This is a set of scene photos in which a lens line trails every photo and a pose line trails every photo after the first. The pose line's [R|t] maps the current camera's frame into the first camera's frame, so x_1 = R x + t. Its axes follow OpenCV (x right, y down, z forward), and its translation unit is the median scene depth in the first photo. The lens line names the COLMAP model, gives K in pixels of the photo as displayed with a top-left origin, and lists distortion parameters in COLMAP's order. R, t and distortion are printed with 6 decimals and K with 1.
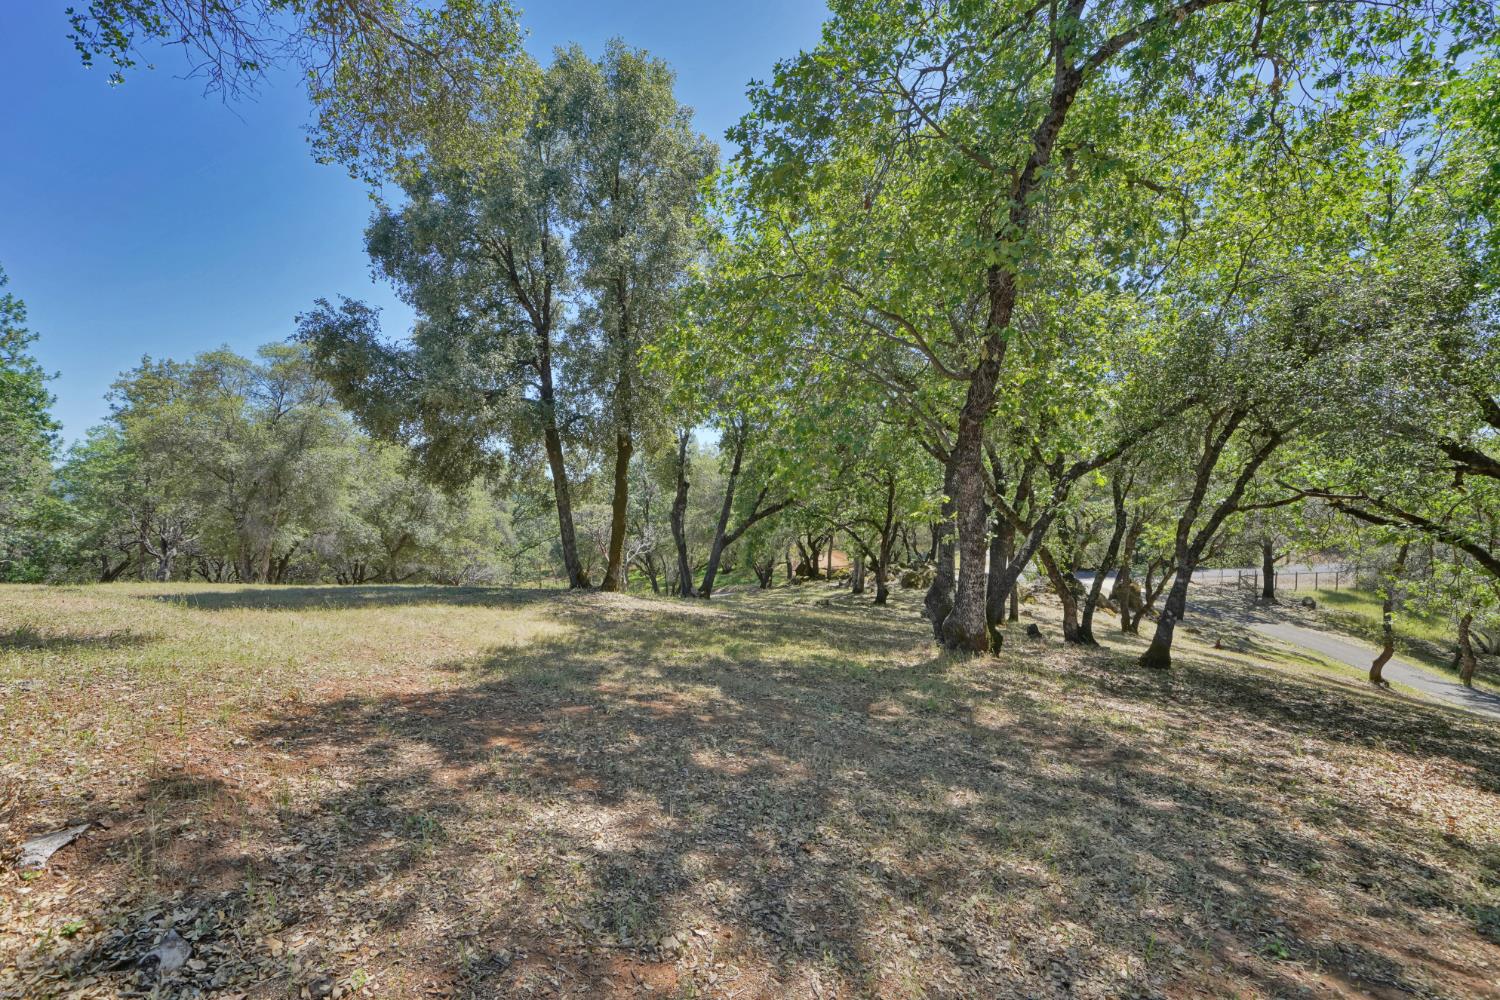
lens RADIAL K [[671.9, 0, 742.3], [0, 671.9, 496.7], [0, 0, 1]] dist [0.002572, -0.000345]
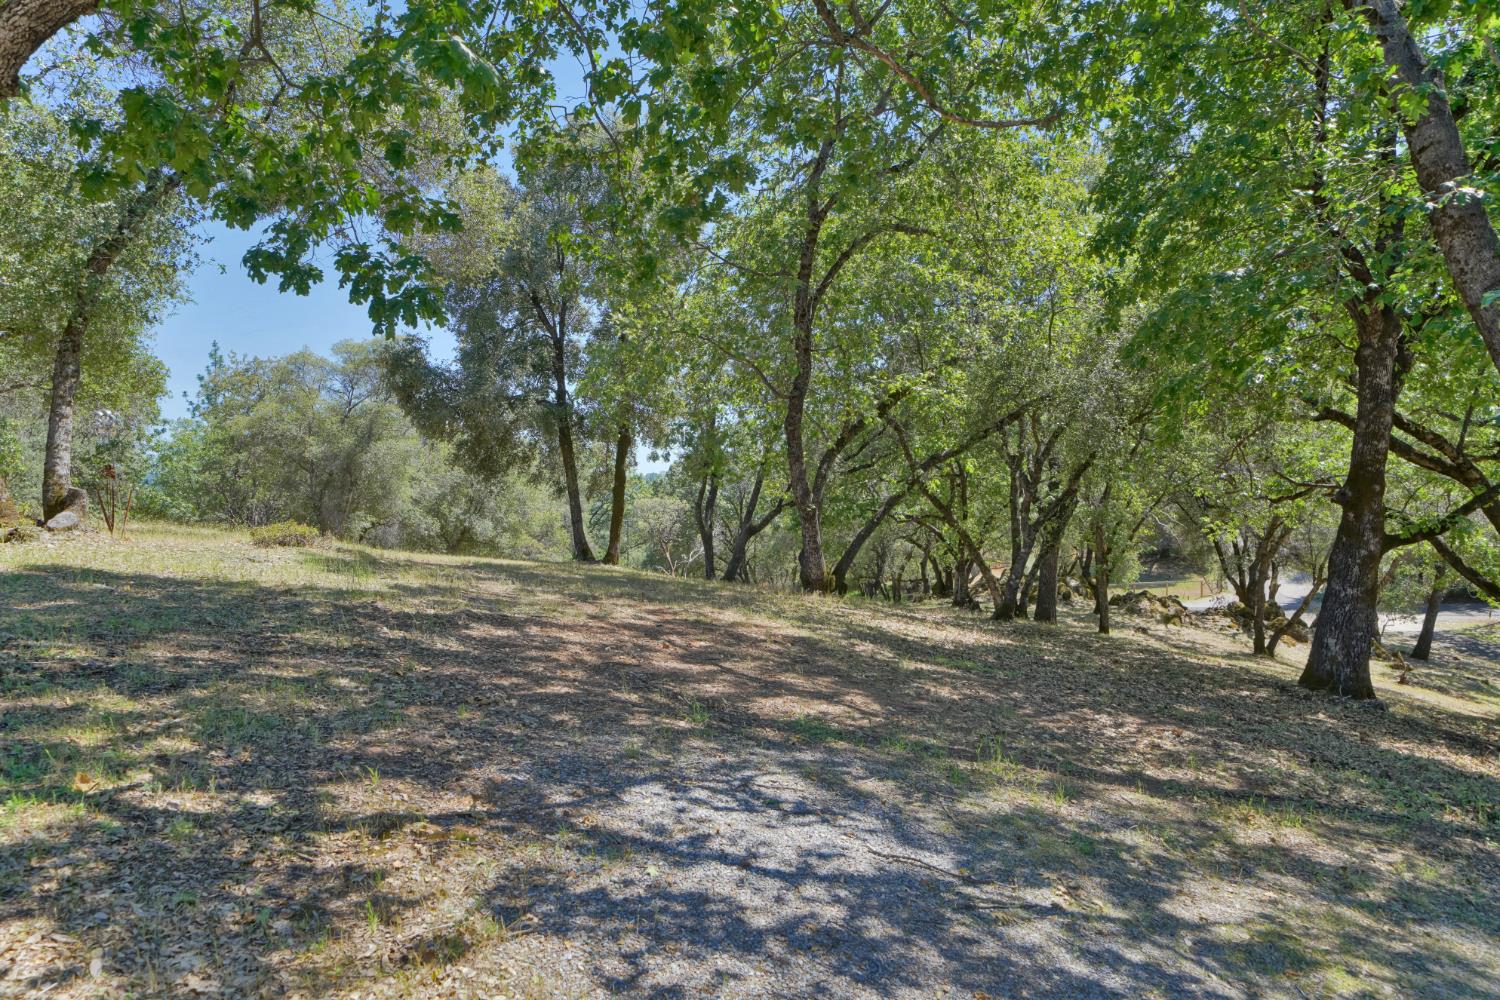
lens RADIAL K [[976.8, 0, 754.2], [0, 976.8, 503.5], [0, 0, 1]] dist [0.004539, 0.000534]
pose [[0.981132, 0.007689, -0.193184, 0.248246], [-0.006828, 0.999964, 0.005118, 0.015254], [0.193216, -0.003702, 0.981149, -0.411943]]
